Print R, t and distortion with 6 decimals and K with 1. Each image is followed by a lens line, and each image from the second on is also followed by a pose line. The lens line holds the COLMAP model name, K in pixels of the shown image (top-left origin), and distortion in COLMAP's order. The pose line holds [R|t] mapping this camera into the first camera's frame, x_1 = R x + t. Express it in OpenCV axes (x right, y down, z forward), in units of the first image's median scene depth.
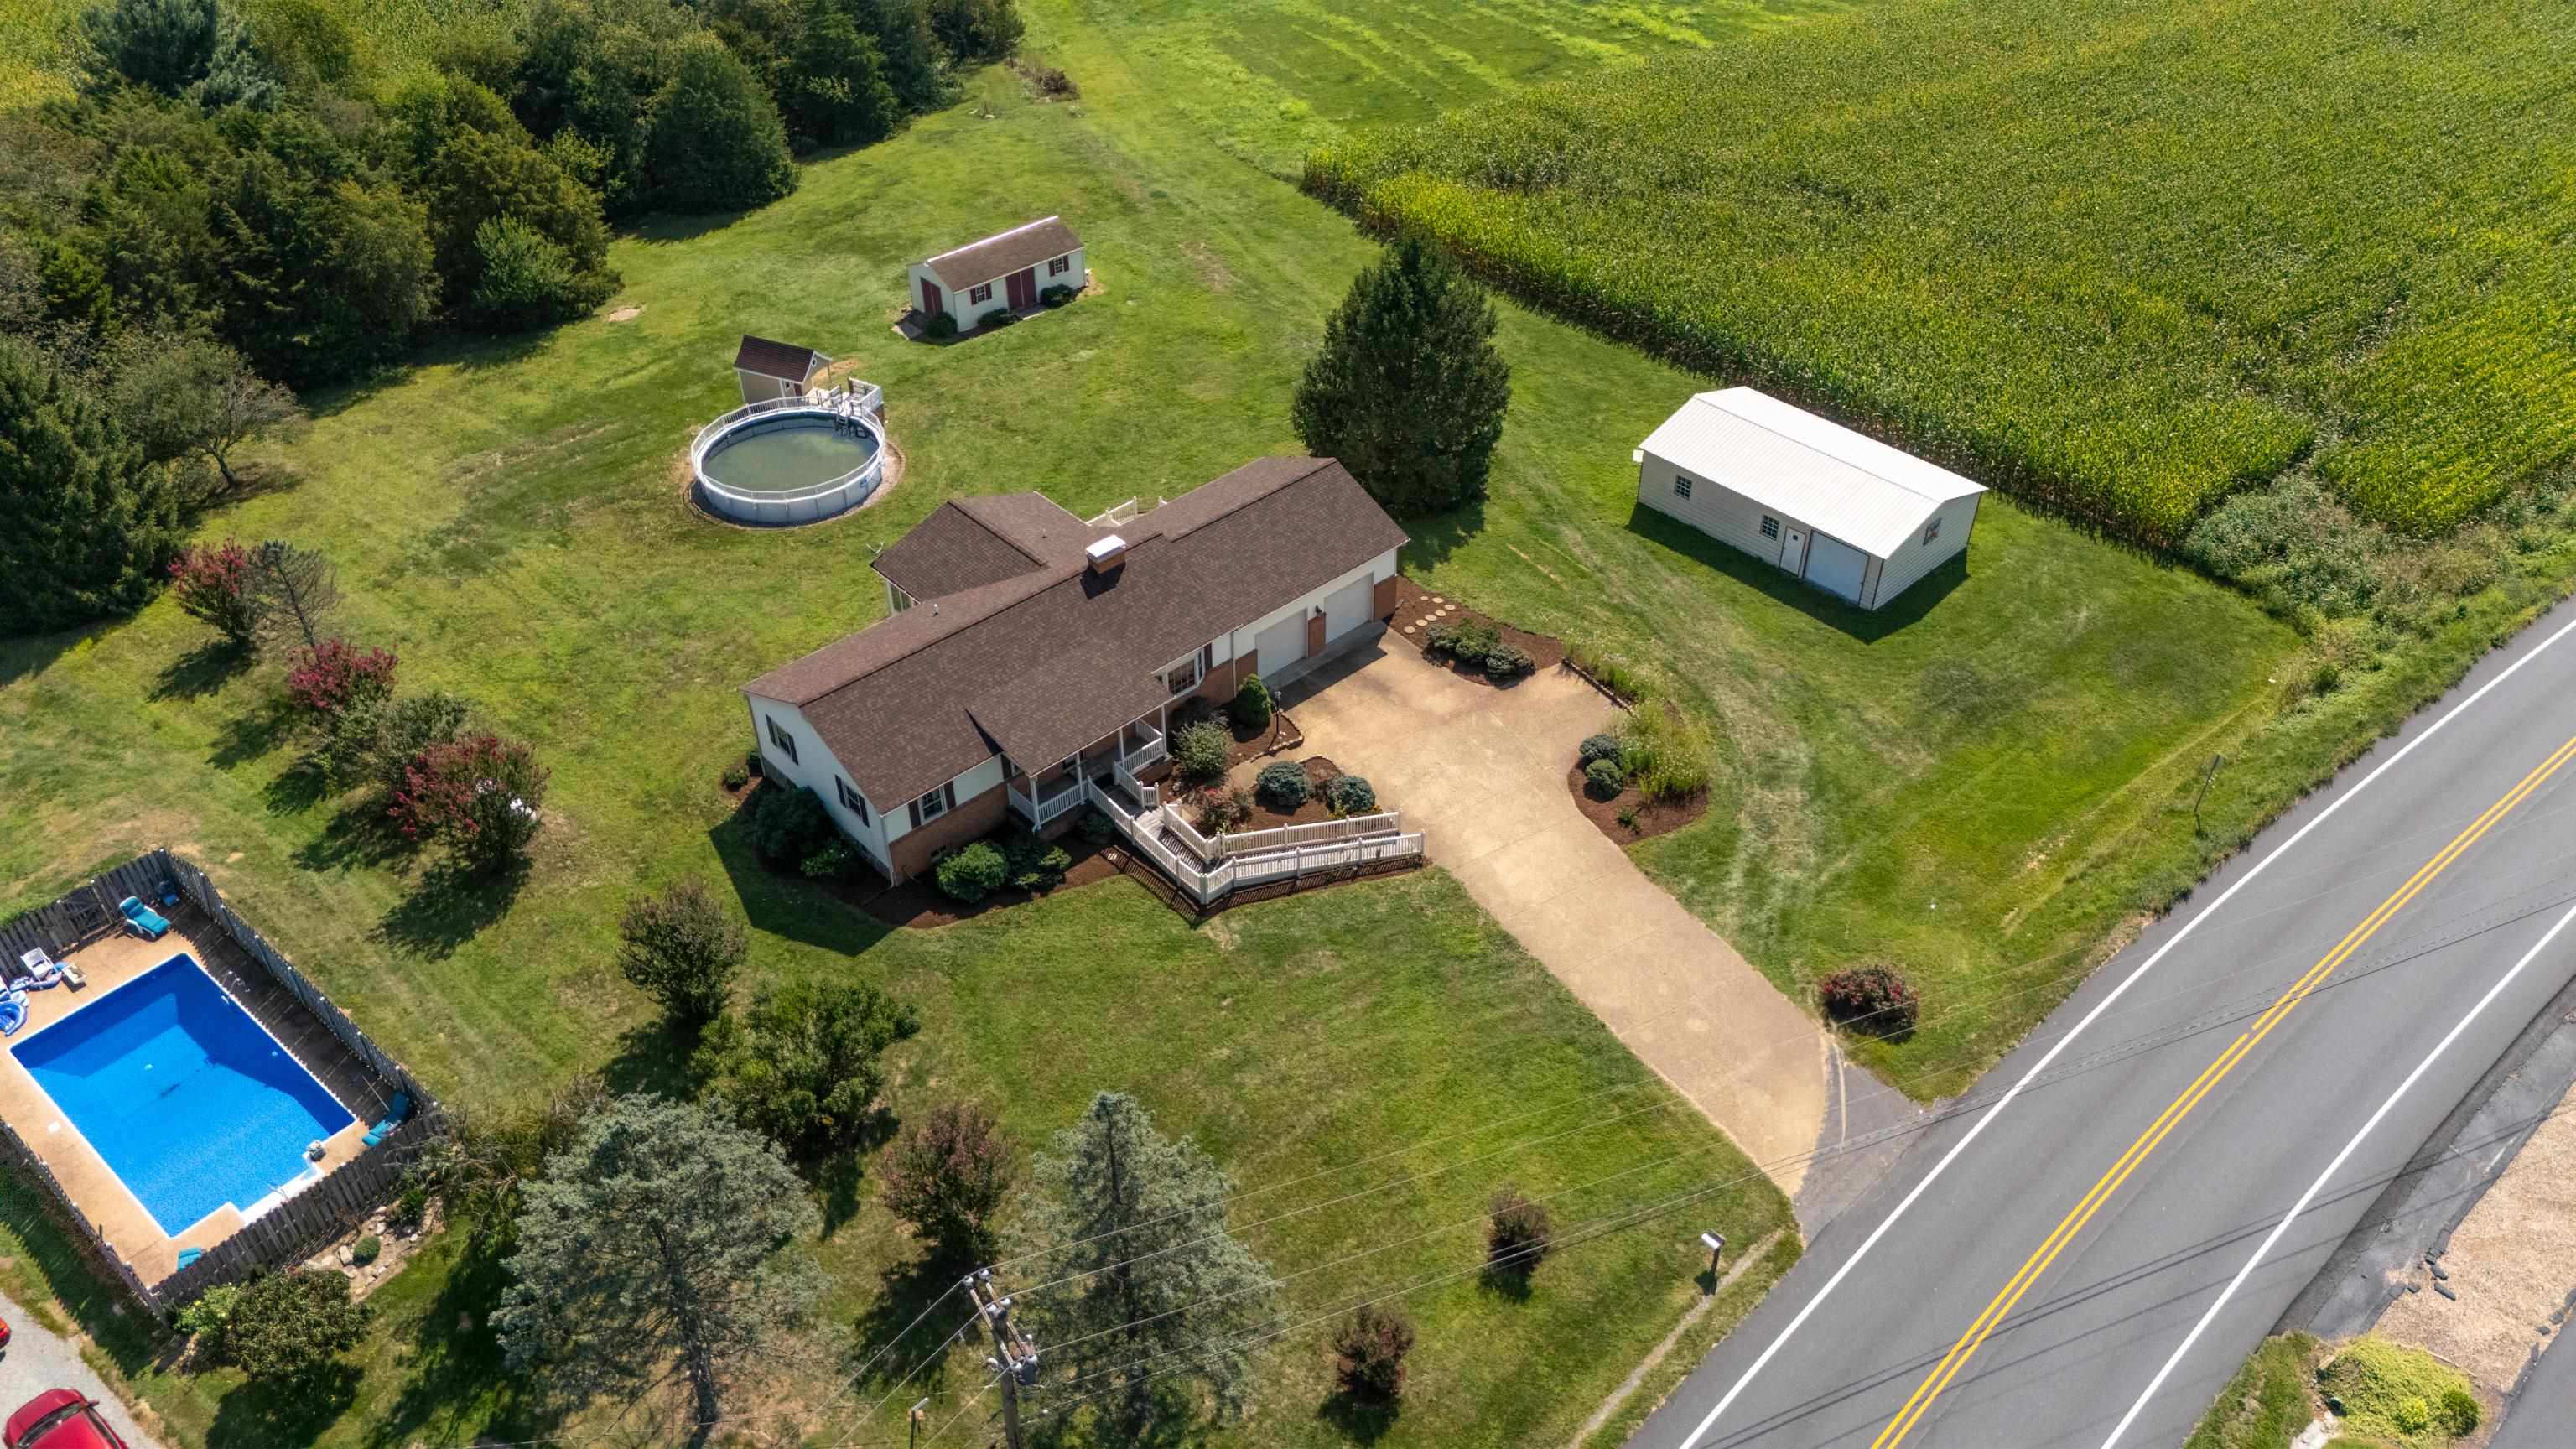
lens RADIAL K [[1895.7, 0, 1284.8], [0, 1895.7, 730.3], [0, 0, 1]] dist [0.063977, -0.057968]
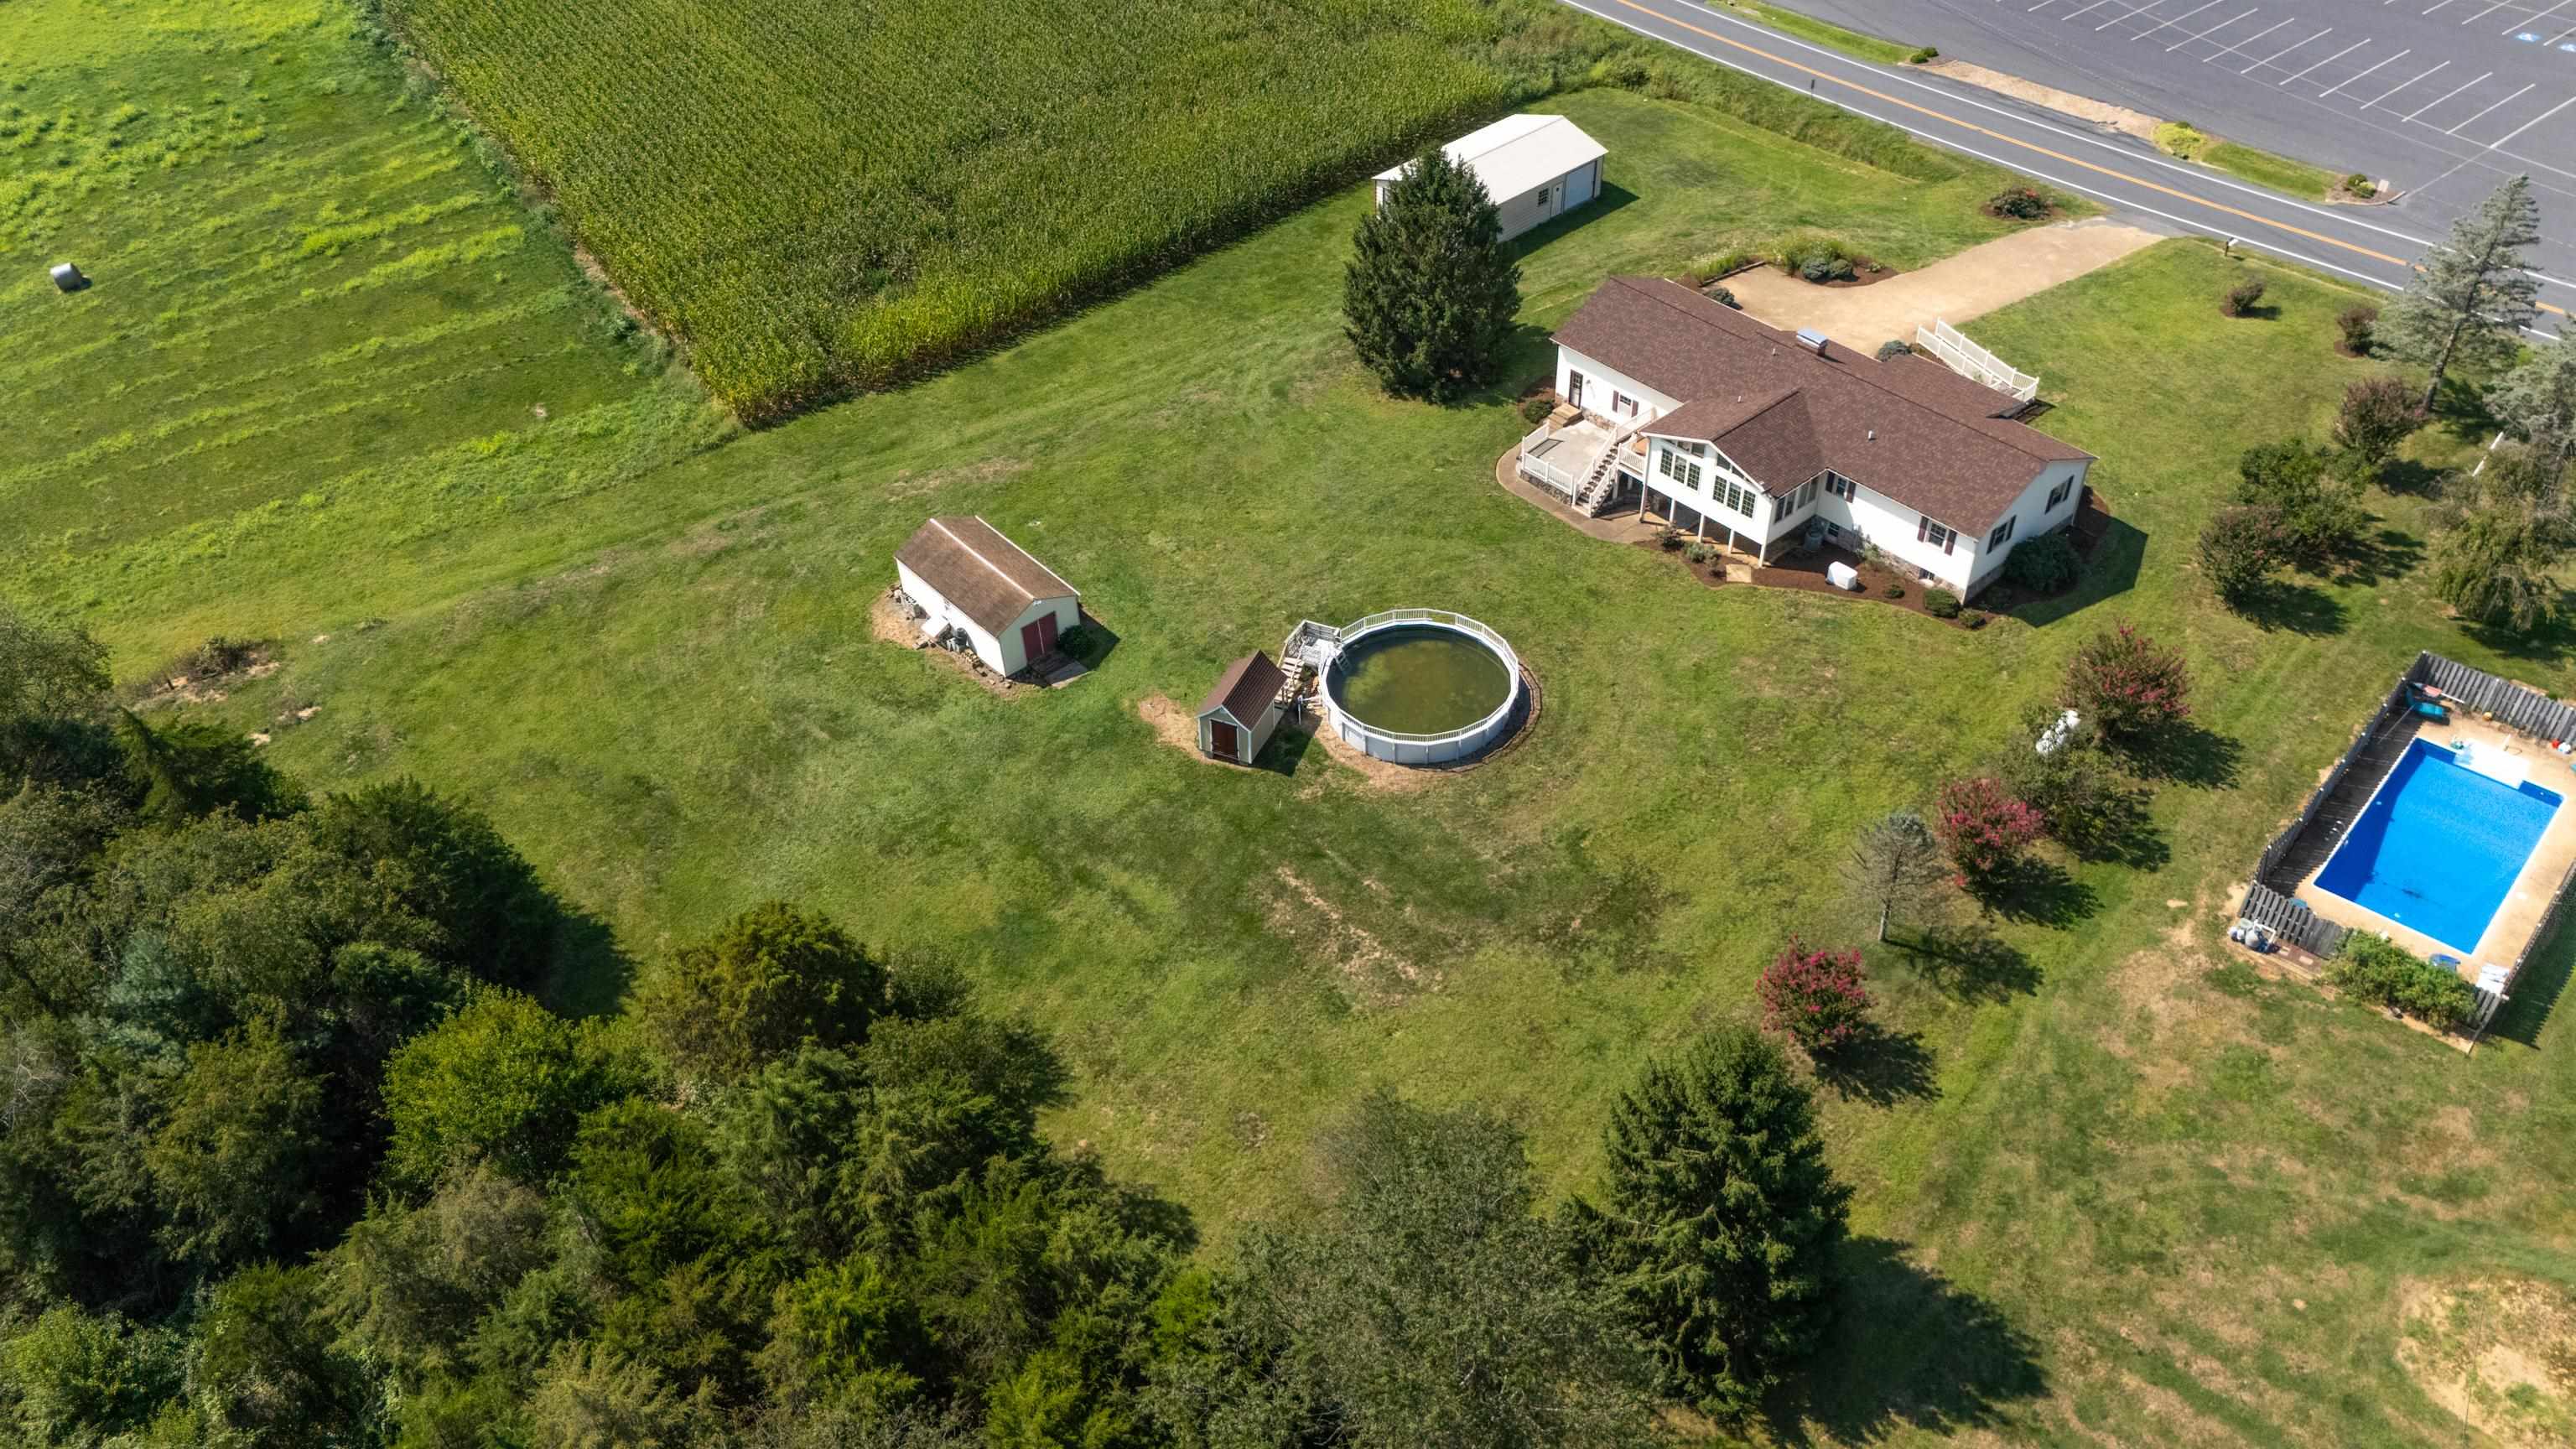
lens RADIAL K [[1895.7, 0, 1287.5], [0, 1895.7, 730.9], [0, 0, 1]] dist [0.077011, -0.082320]
pose [[0.025325, -0.654052, 0.756026, -1.106837], [0.649121, 0.585906, 0.485134, -0.703194], [-0.760263, 0.478466, 0.439397, 0.733646]]
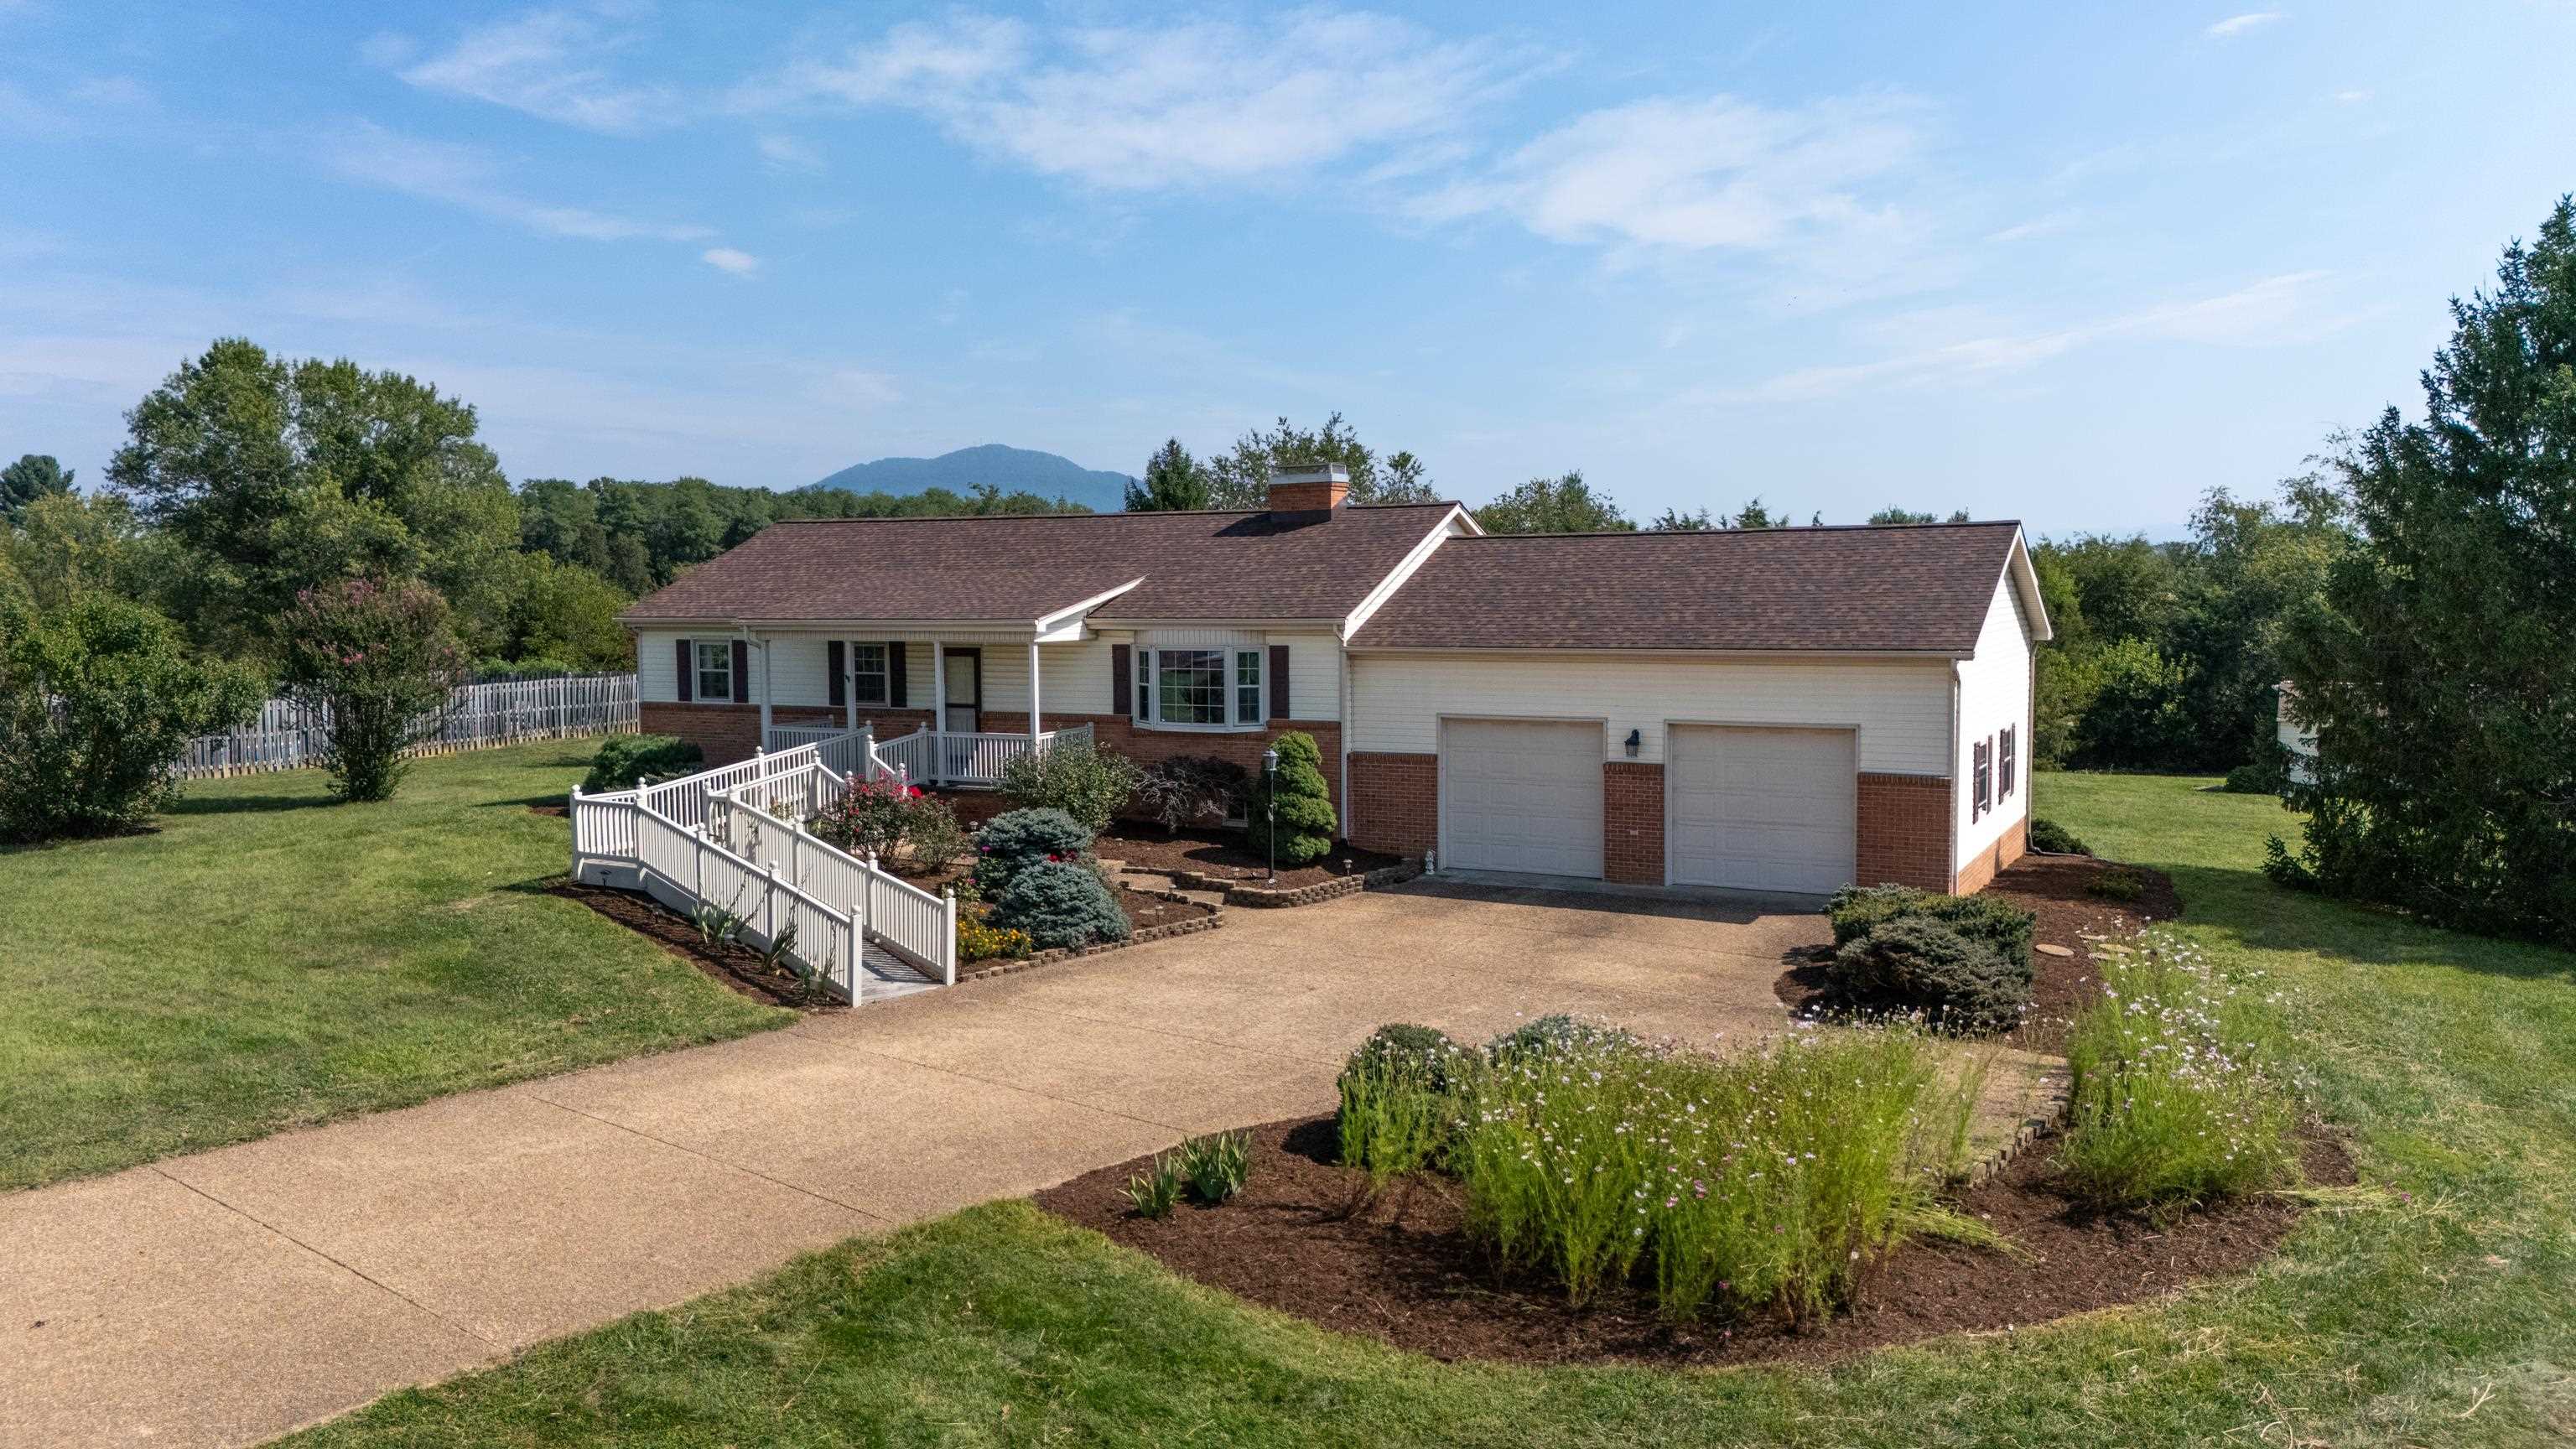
lens RADIAL K [[1895.7, 0, 1284.8], [0, 1895.7, 730.3], [0, 0, 1]] dist [0.063977, -0.057968]
pose [[0.331818, 0.080757, -0.939880, 0.329291], [-0.584299, 0.799794, -0.137562, 0.025599], [0.740602, 0.594817, 0.312573, 0.779290]]
